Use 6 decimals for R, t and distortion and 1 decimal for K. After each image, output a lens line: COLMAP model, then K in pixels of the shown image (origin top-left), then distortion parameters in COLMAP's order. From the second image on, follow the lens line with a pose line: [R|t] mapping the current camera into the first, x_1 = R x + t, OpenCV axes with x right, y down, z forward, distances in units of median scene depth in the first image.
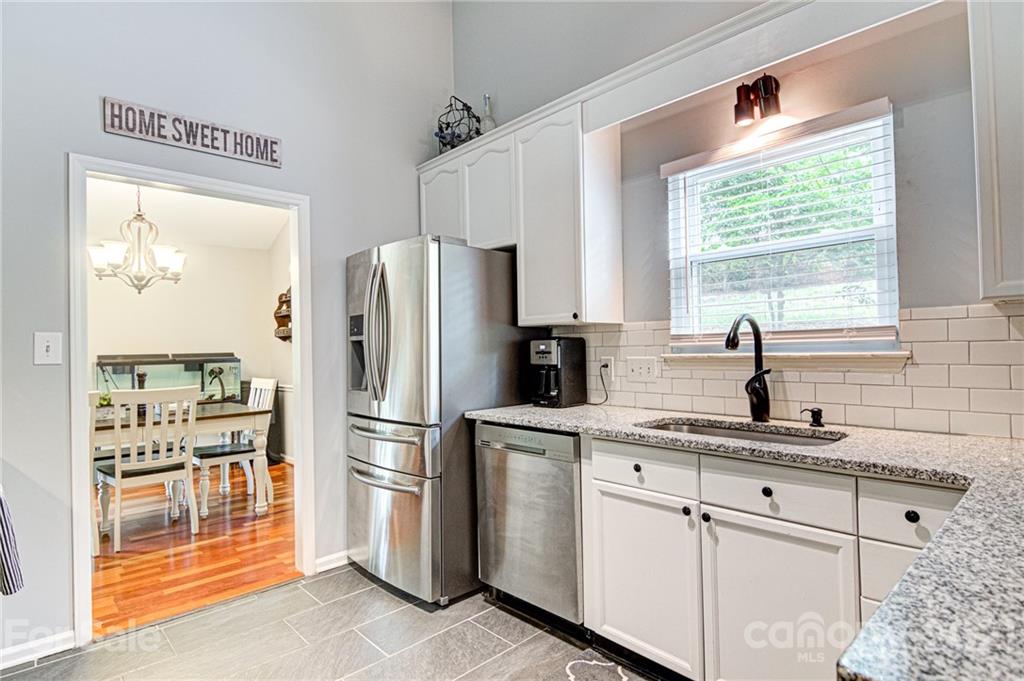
lens RADIAL K [[533.8, 0, 513.5], [0, 533.8, 340.5], [0, 0, 1]] dist [0.003888, -0.002450]
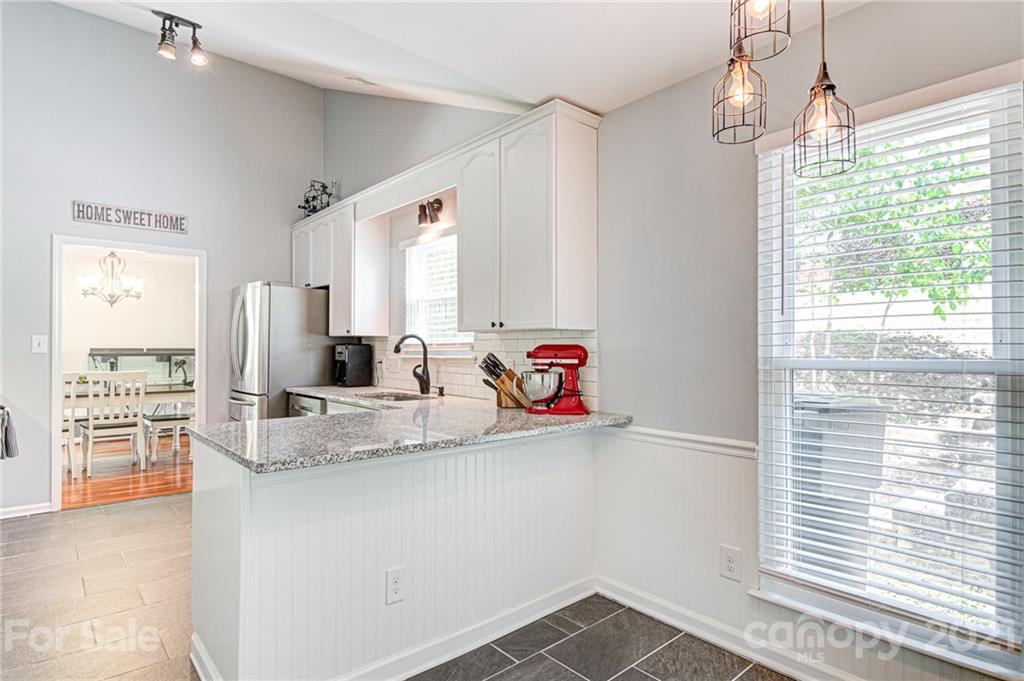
lens RADIAL K [[538.0, 0, 513.5], [0, 538.0, 344.4], [0, 0, 1]] dist [-0.000109, -0.000753]
pose [[0.999212, 0.021374, -0.033433, 0.612200], [-0.021173, 0.999756, 0.006353, -0.024034], [0.033560, -0.005640, 0.999421, -0.588144]]
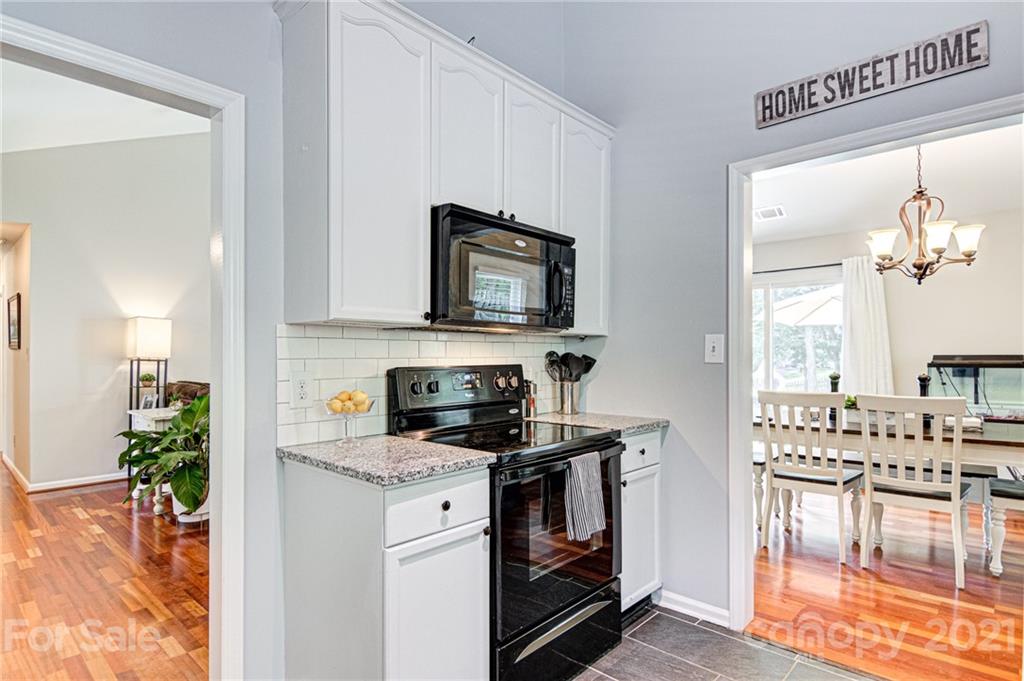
lens RADIAL K [[542.4, 0, 510.1], [0, 542.4, 357.7], [0, 0, 1]] dist [0.019519, -0.016275]
pose [[0.067637, 0.019797, -0.997514, 0.180027], [0.015938, 0.999654, 0.020920, 0.002035], [0.997583, -0.017314, 0.067298, 0.391059]]
